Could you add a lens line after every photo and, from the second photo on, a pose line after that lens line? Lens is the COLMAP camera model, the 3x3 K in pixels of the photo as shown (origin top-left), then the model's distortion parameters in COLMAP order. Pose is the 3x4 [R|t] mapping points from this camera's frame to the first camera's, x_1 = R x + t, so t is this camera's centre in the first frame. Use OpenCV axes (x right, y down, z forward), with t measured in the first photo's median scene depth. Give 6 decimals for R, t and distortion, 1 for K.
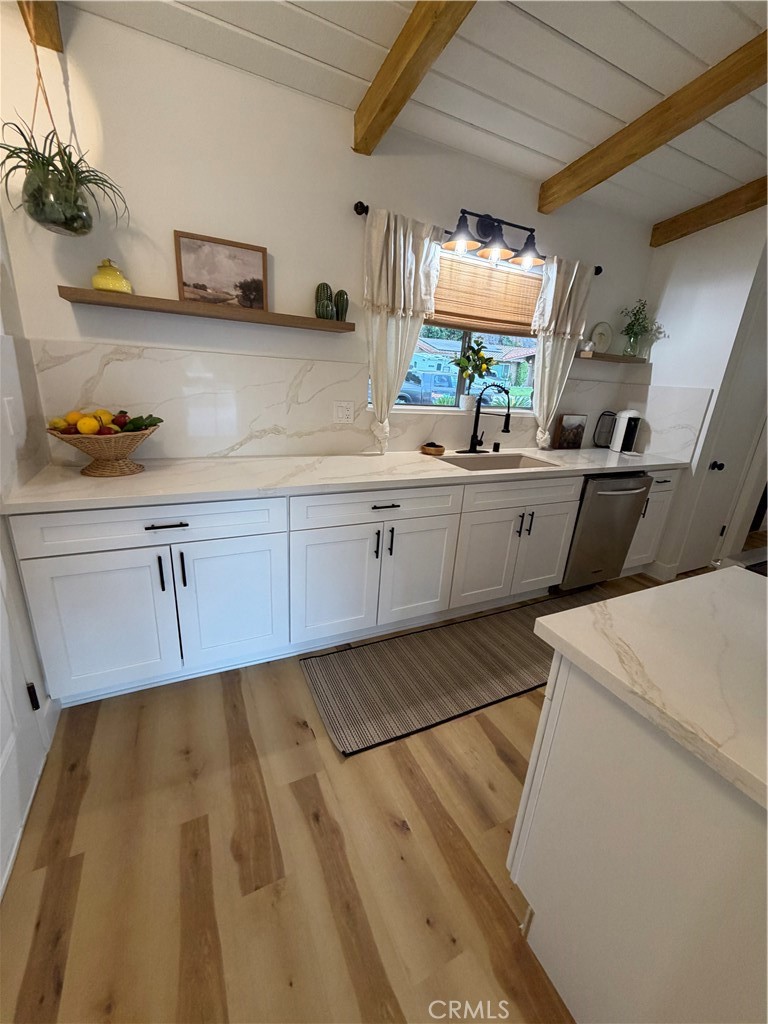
lens RADIAL K [[407.3, 0, 384.0], [0, 407.3, 512.0], [0, 0, 1]] dist [0.000764, -0.000165]
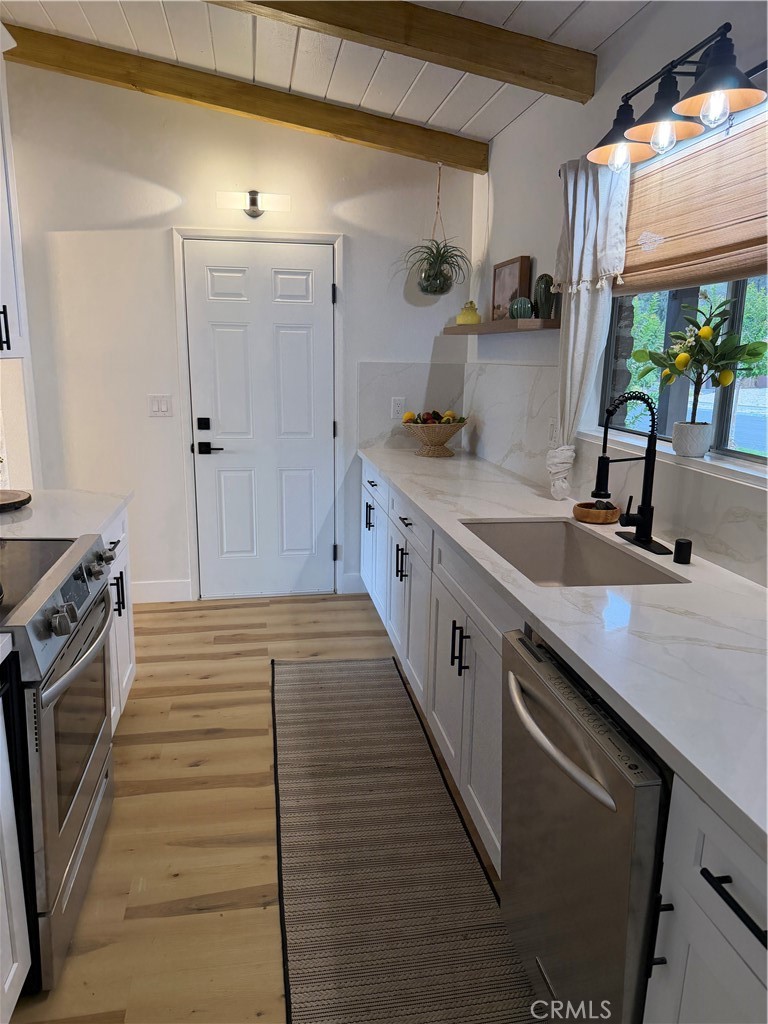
lens RADIAL K [[711.6, 0, 380.3], [0, 711.6, 512.6], [0, 0, 1]] dist [0.115078, -0.185981]
pose [[-0.280379, 0.145578, -0.948786, 1.704530], [-0.329834, 0.913636, 0.237655, -0.439835], [0.901442, 0.379575, -0.208147, 1.447173]]
